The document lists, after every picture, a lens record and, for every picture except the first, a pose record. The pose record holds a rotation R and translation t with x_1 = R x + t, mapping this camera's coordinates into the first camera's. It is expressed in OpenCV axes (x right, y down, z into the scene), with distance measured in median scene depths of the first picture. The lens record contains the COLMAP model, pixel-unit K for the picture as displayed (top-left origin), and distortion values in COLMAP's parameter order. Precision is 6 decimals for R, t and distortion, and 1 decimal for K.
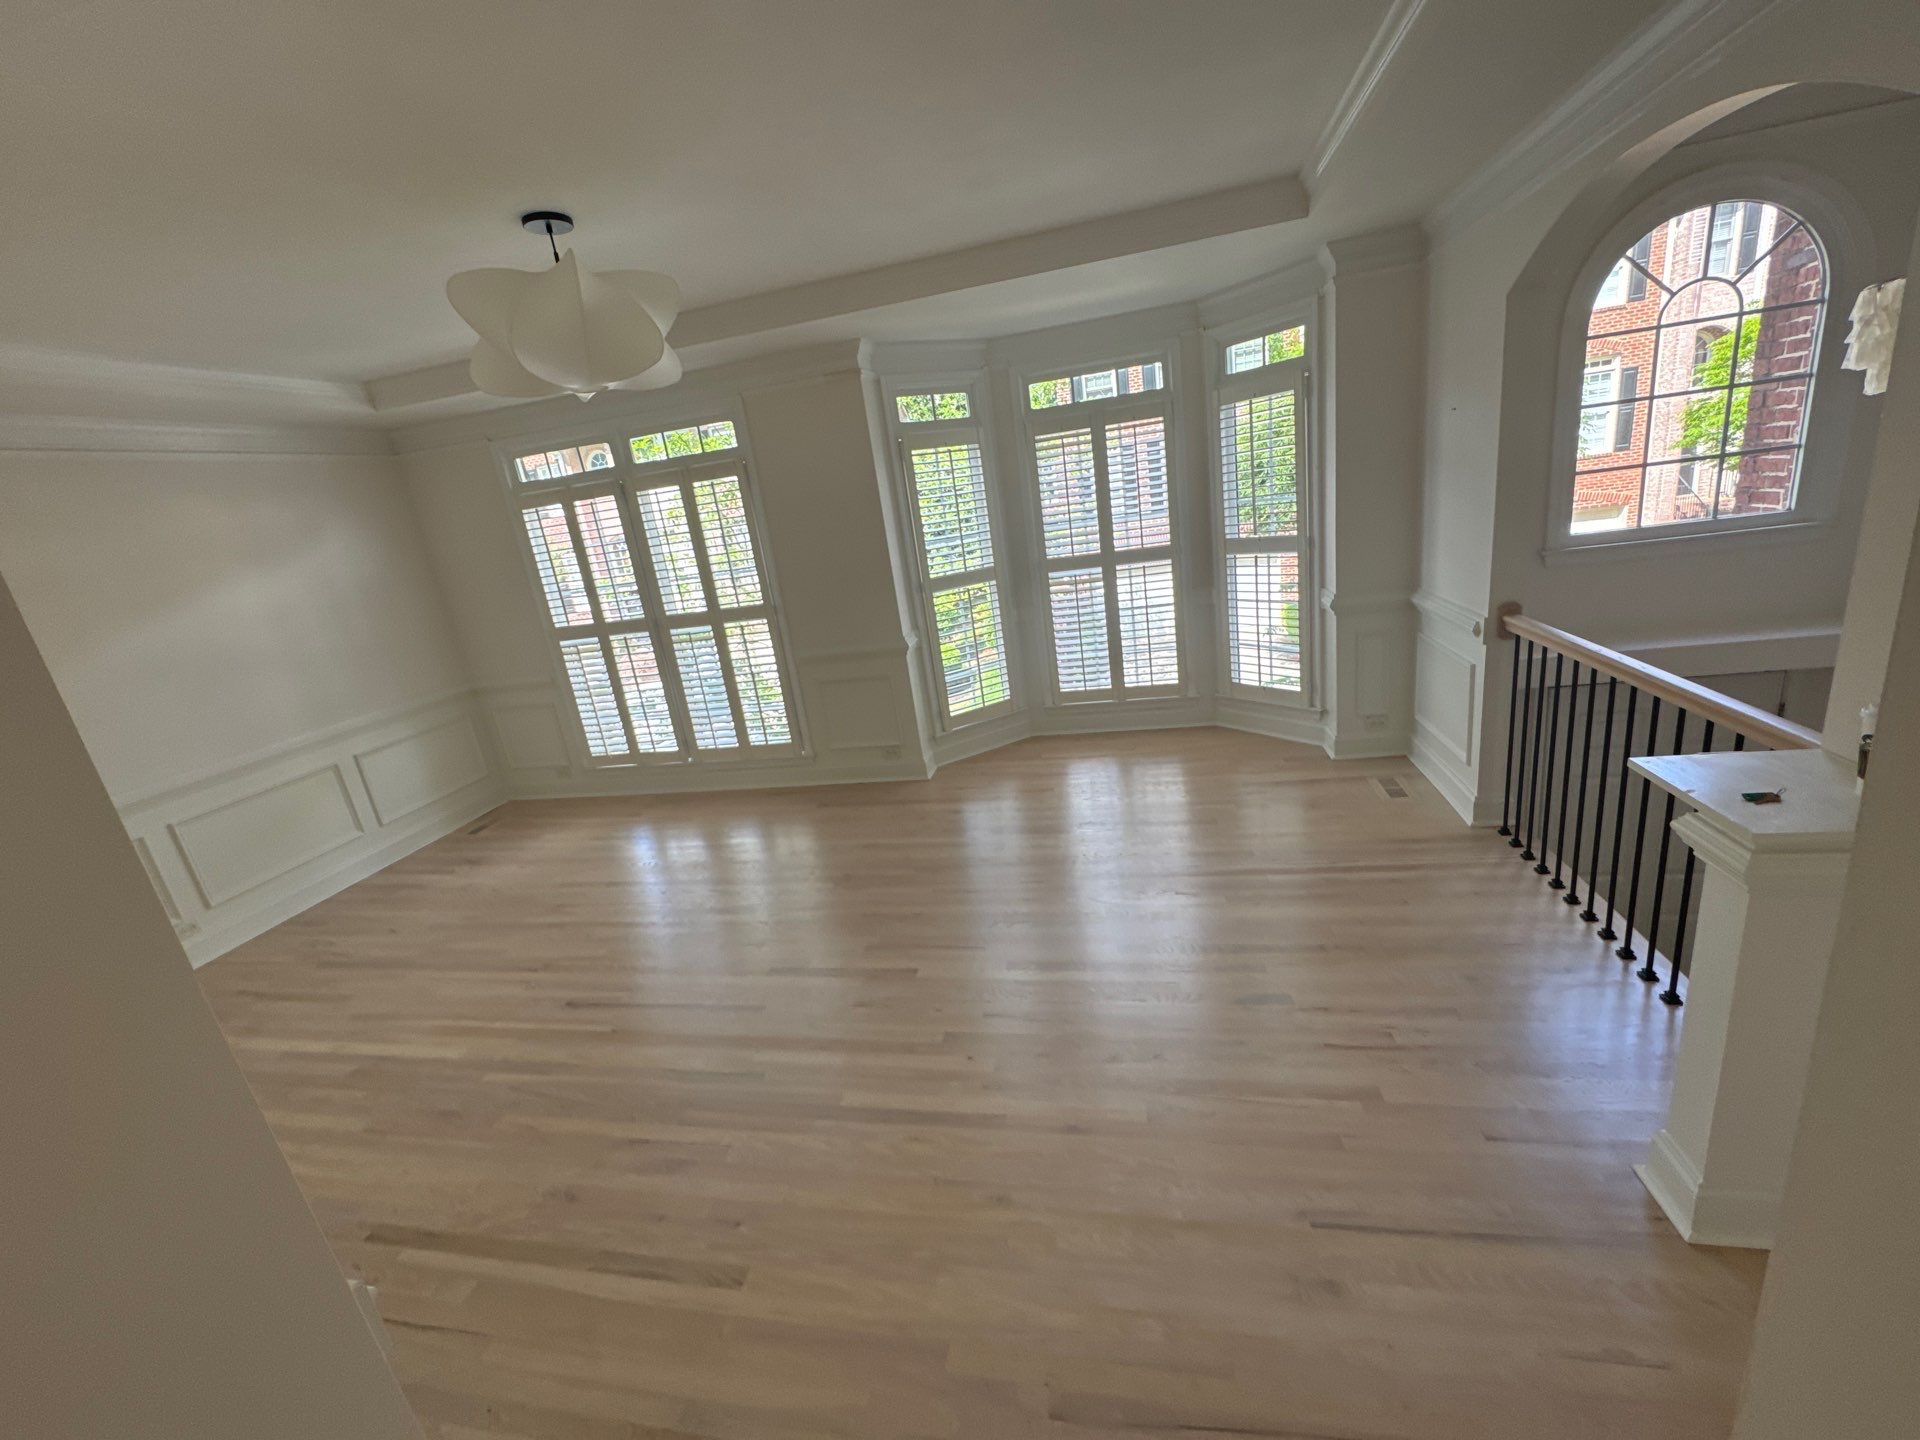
lens RADIAL K [[767.3, 0, 958.4], [0, 767.3, 720.8], [0, 0, 1]] dist [-0.003236, 0.000279]
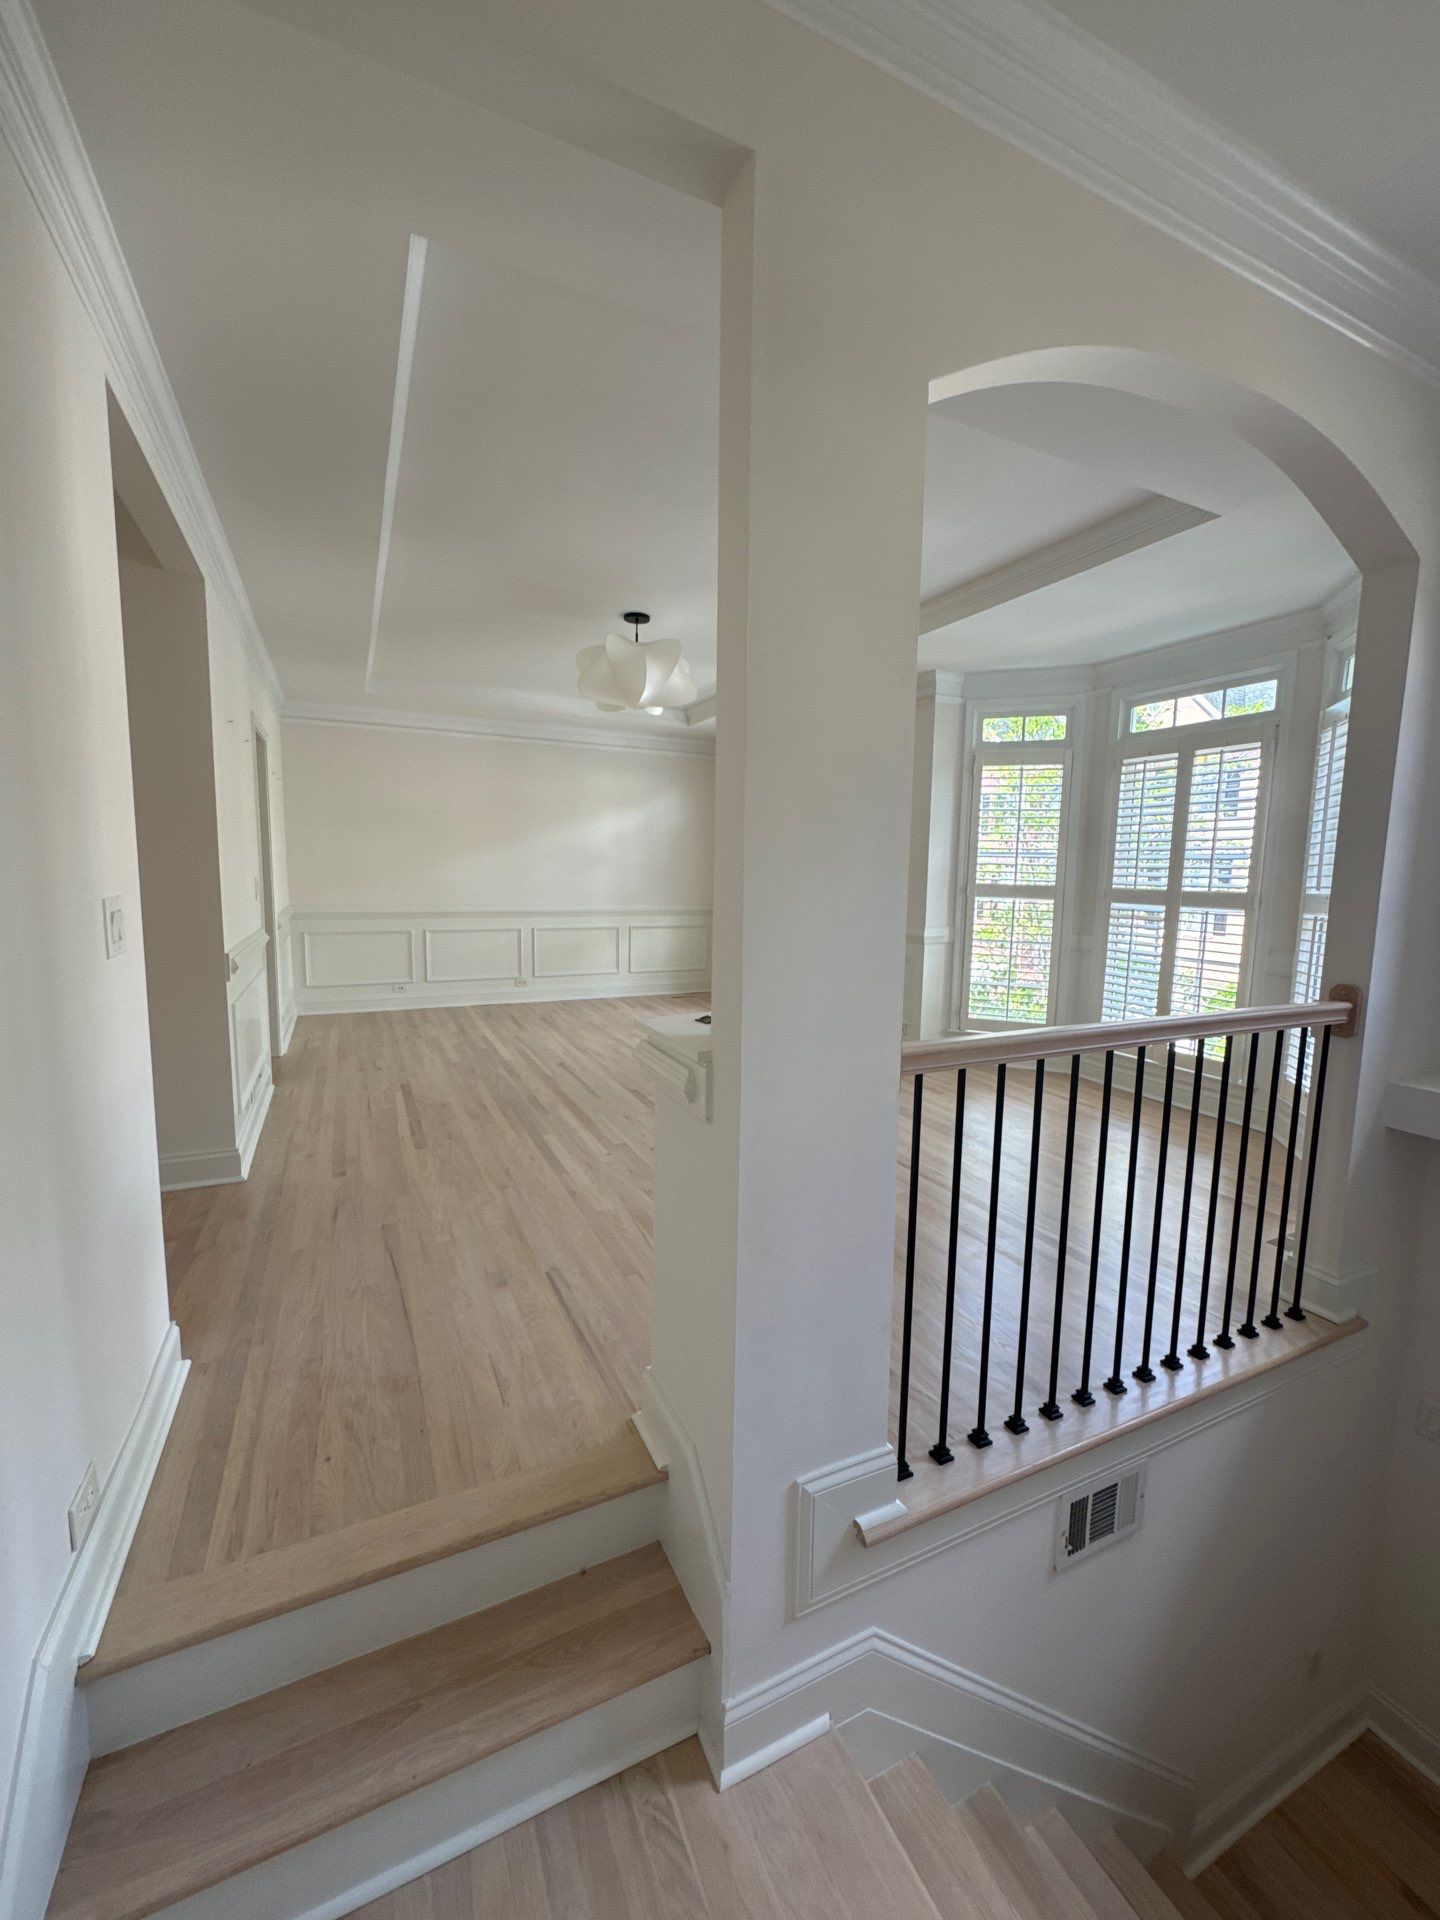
lens RADIAL K [[767.3, 0, 721.3], [0, 767.3, 962.8], [0, 0, 1]] dist [-0.003236, 0.000279]
pose [[0.609139, 0.239631, -0.755994, 0.595540], [-0.319202, 0.946716, 0.042890, -0.014482], [0.725989, 0.215189, 0.653172, 0.073336]]
